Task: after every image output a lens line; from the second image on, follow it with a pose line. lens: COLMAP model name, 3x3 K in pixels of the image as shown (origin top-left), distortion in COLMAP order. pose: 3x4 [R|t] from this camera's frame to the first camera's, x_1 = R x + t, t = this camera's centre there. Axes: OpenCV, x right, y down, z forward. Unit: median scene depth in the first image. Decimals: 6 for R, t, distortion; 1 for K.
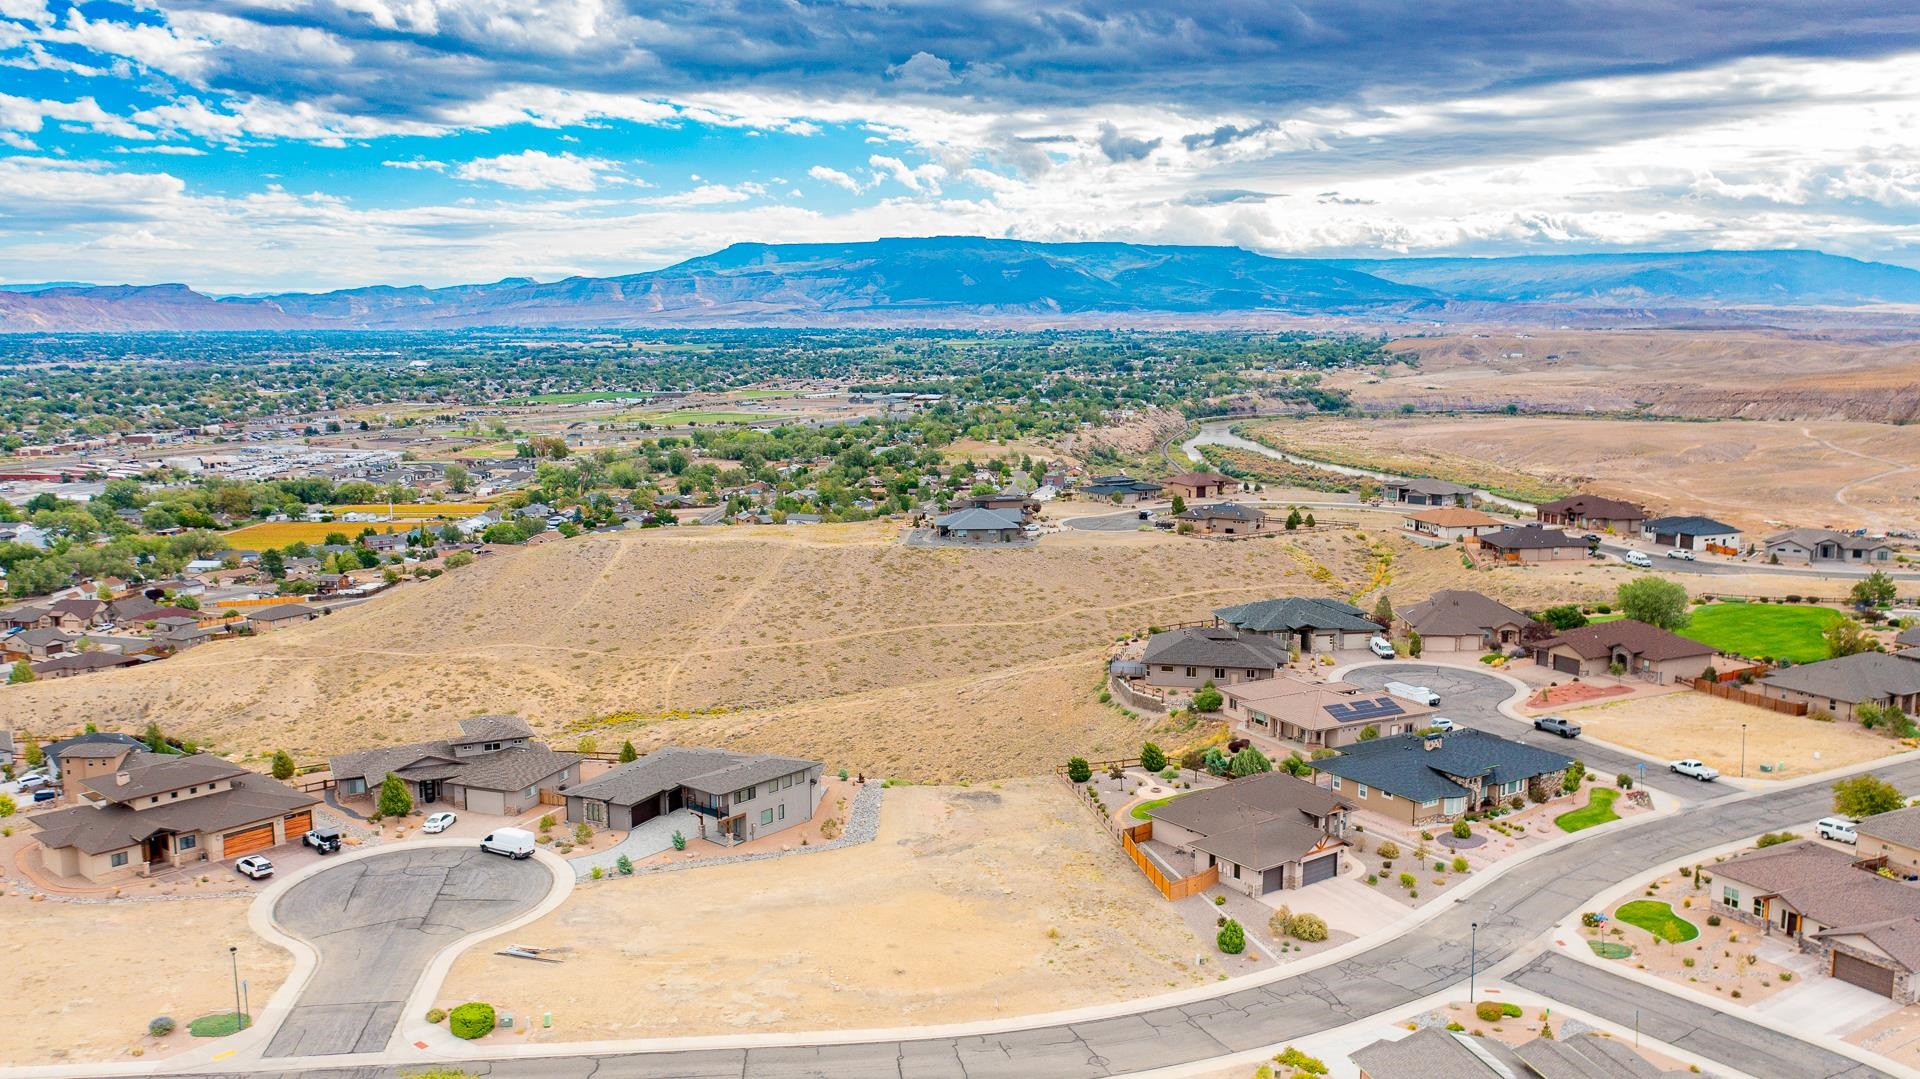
lens RADIAL K [[1532.0, 0, 962.4], [0, 1532.0, 530.4], [0, 0, 1]] dist [-0.016844, 0.003249]
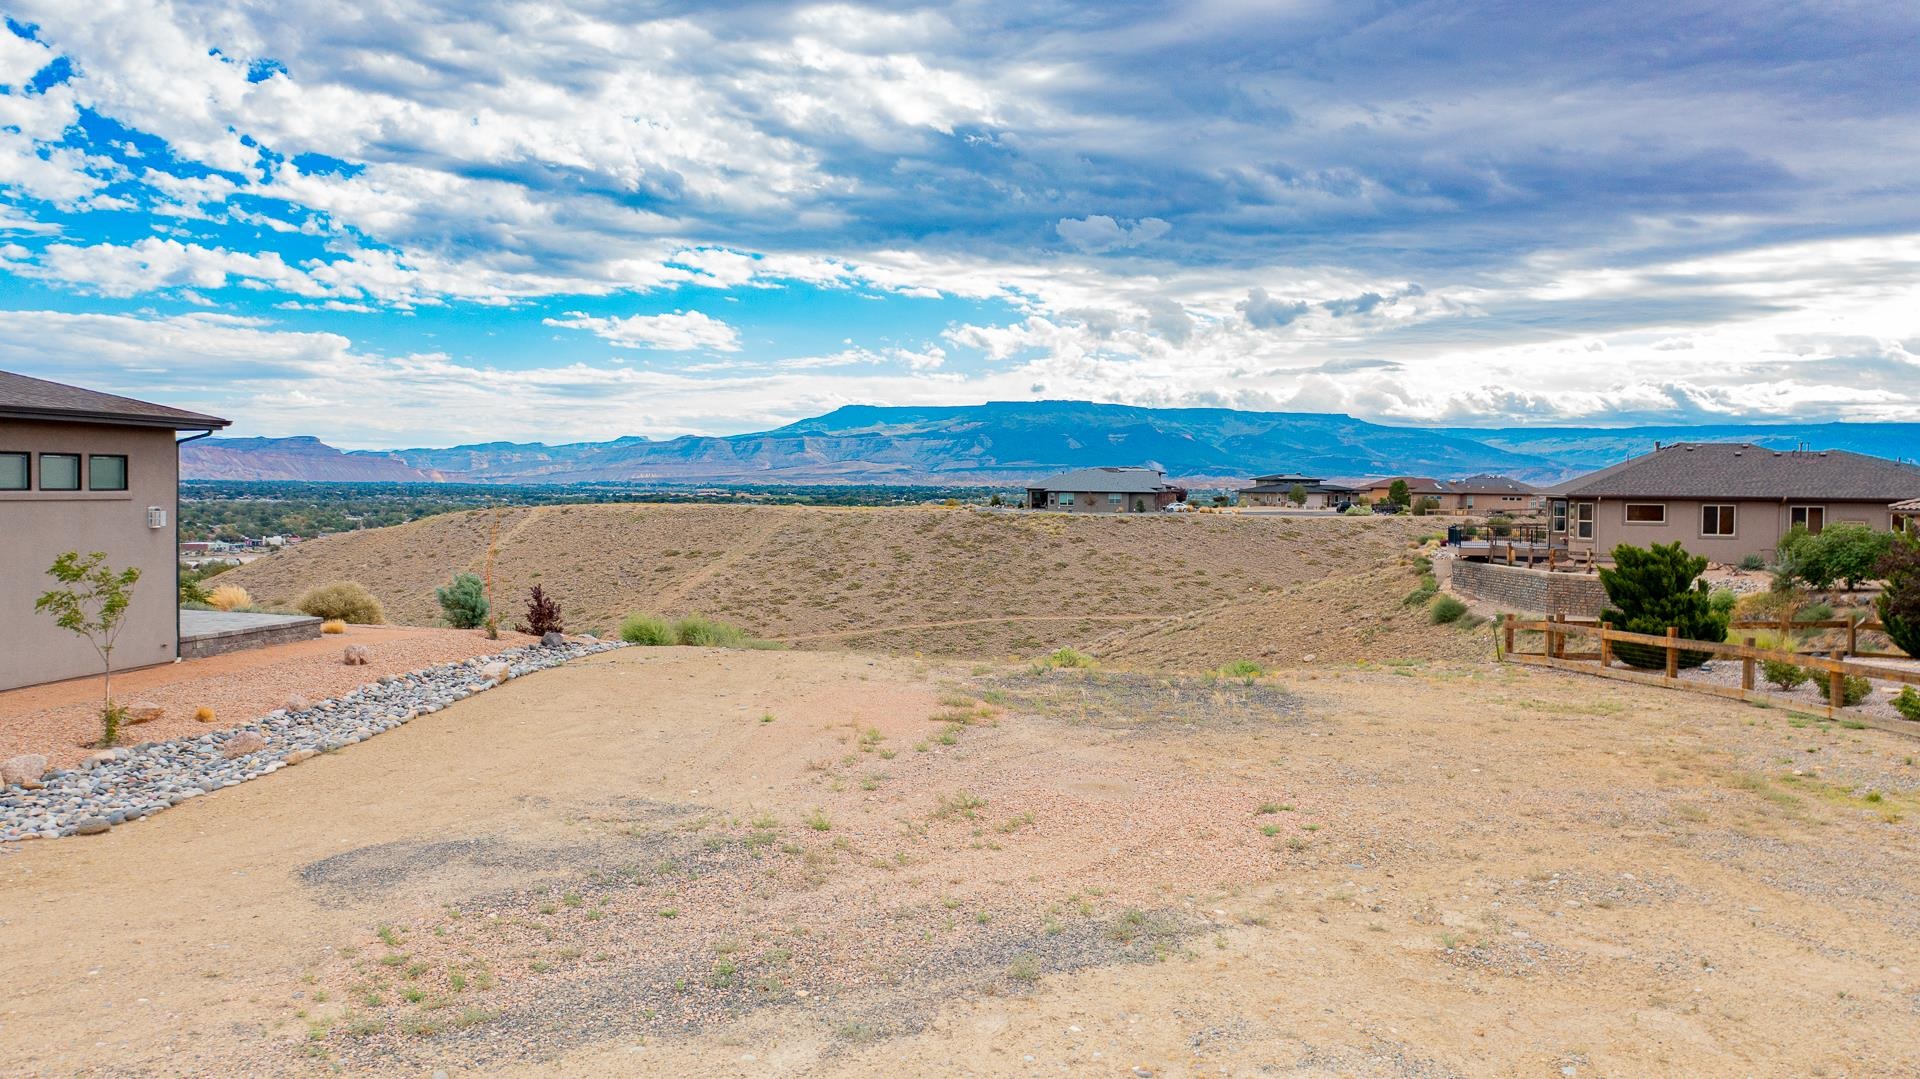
lens RADIAL K [[1515.1, 0, 963.3], [0, 1515.1, 570.1], [0, 0, 1]] dist [-0.022604, 0.010312]
pose [[0.997544, 0.017127, -0.067922, 0.000159], [-0.022780, 0.996261, -0.083343, 0.045636], [0.066240, 0.084685, 0.994204, 0.216051]]
